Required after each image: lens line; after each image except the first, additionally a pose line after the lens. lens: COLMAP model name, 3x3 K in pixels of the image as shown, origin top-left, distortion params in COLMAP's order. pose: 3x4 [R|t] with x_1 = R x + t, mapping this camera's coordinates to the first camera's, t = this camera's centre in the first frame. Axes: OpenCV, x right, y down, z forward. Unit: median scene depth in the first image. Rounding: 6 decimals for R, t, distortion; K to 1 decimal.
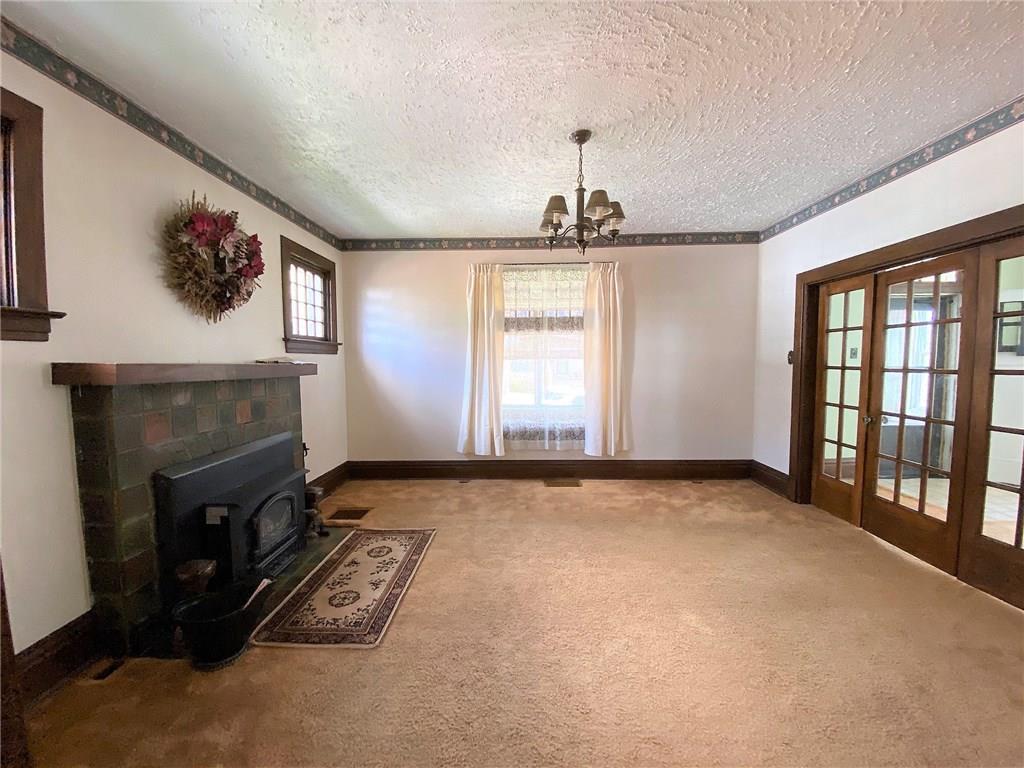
lens RADIAL K [[413.6, 0, 510.9], [0, 413.6, 386.3], [0, 0, 1]] dist [-0.003122, -0.000719]
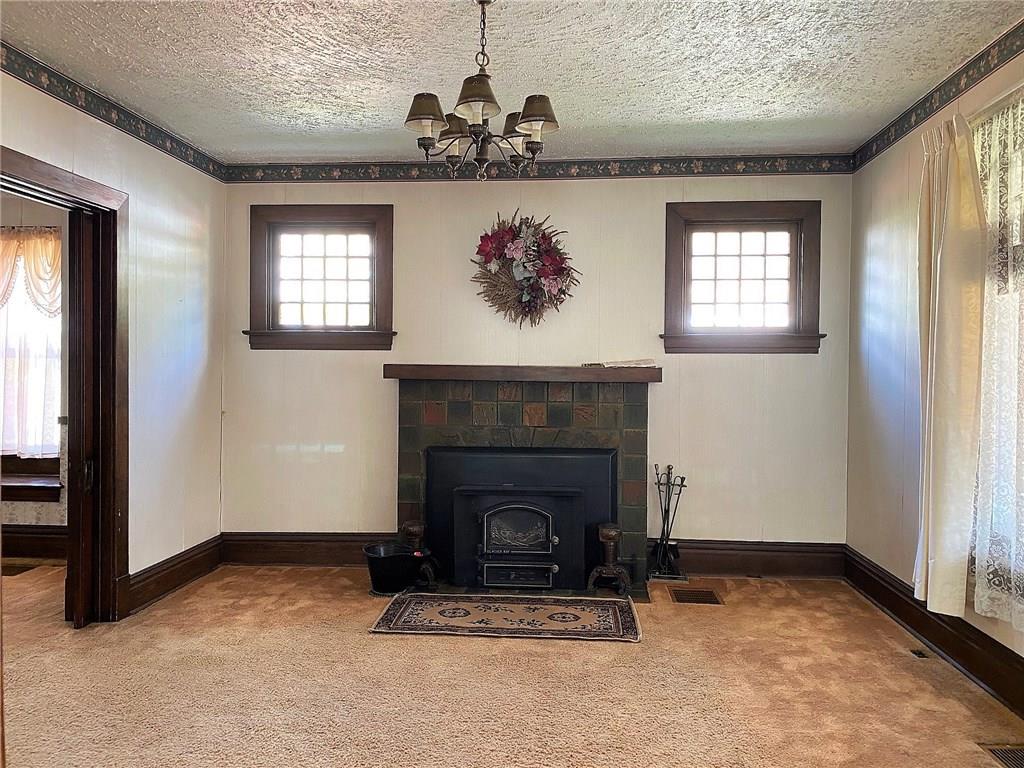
lens RADIAL K [[771.8, 0, 510.1], [0, 771.8, 382.9], [0, 0, 1]] dist [0.057880, -0.000564]
pose [[-0.068563, 0.008947, -0.997607, 1.109177], [-0.069465, 0.997490, 0.013720, -0.033177], [0.995225, 0.070240, -0.067769, 0.998139]]
